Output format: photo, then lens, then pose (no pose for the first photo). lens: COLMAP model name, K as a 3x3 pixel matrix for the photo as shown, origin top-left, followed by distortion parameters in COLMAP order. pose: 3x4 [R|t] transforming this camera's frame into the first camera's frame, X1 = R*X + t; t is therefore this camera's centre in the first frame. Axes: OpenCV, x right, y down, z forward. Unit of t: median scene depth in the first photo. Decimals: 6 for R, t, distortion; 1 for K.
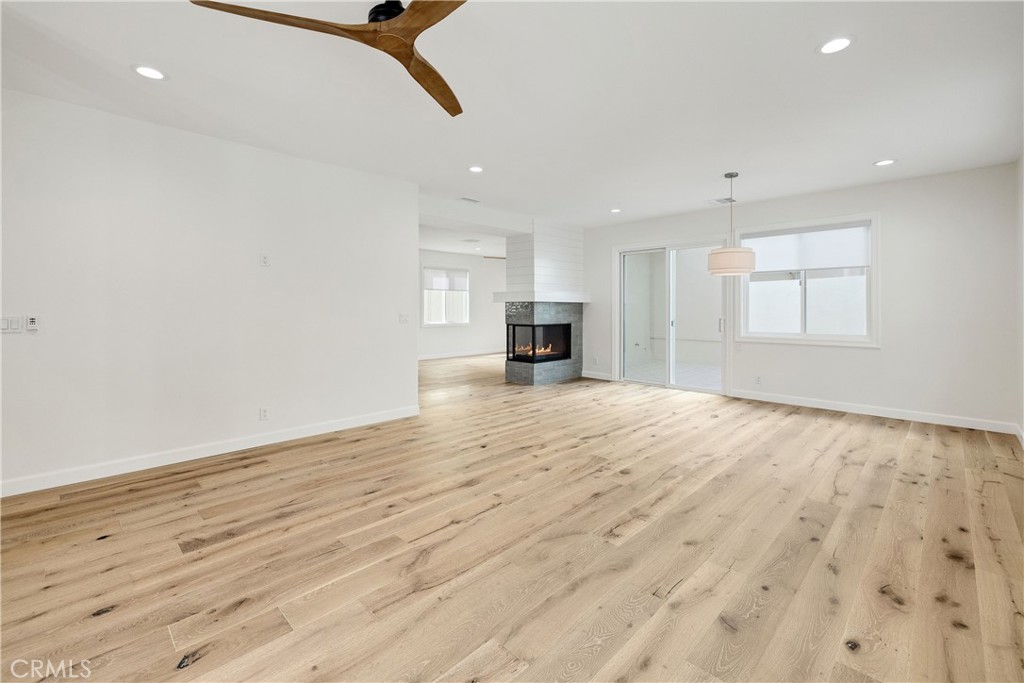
lens RADIAL K [[433.3, 0, 510.3], [0, 433.3, 315.2], [0, 0, 1]] dist [0.001203, 0.000090]
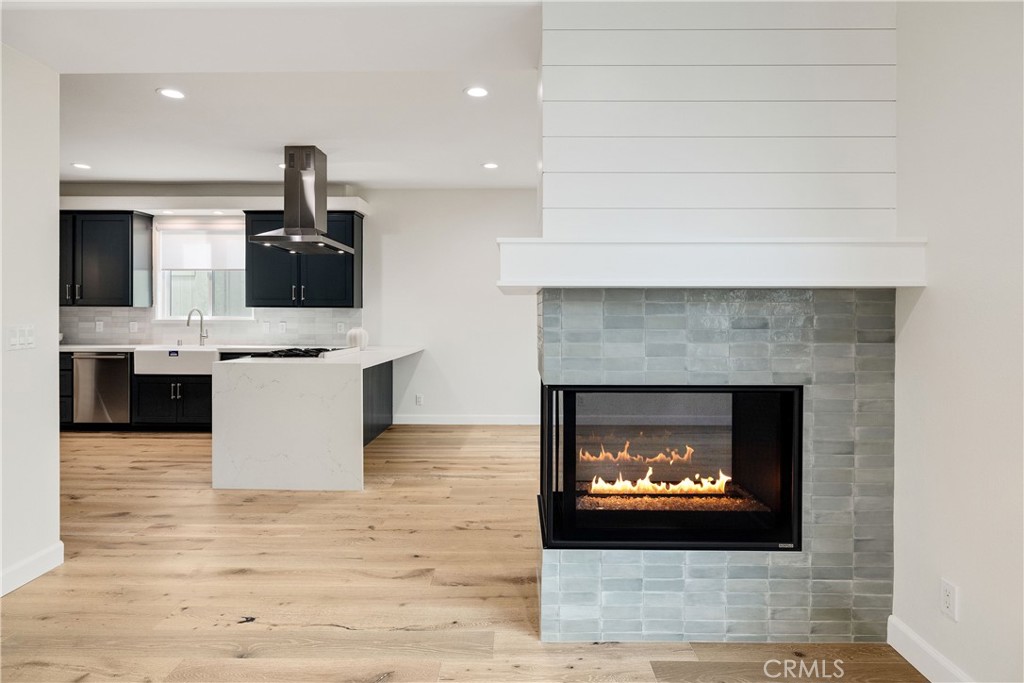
lens RADIAL K [[571.5, 0, 511.8], [0, 571.5, 321.6], [0, 0, 1]] dist [-0.003403, 0.000820]
pose [[0.700916, 0.010926, -0.713160, 0.540674], [-0.012745, 0.999915, 0.002792, -0.026707], [0.713130, 0.007132, 0.700996, 1.574461]]
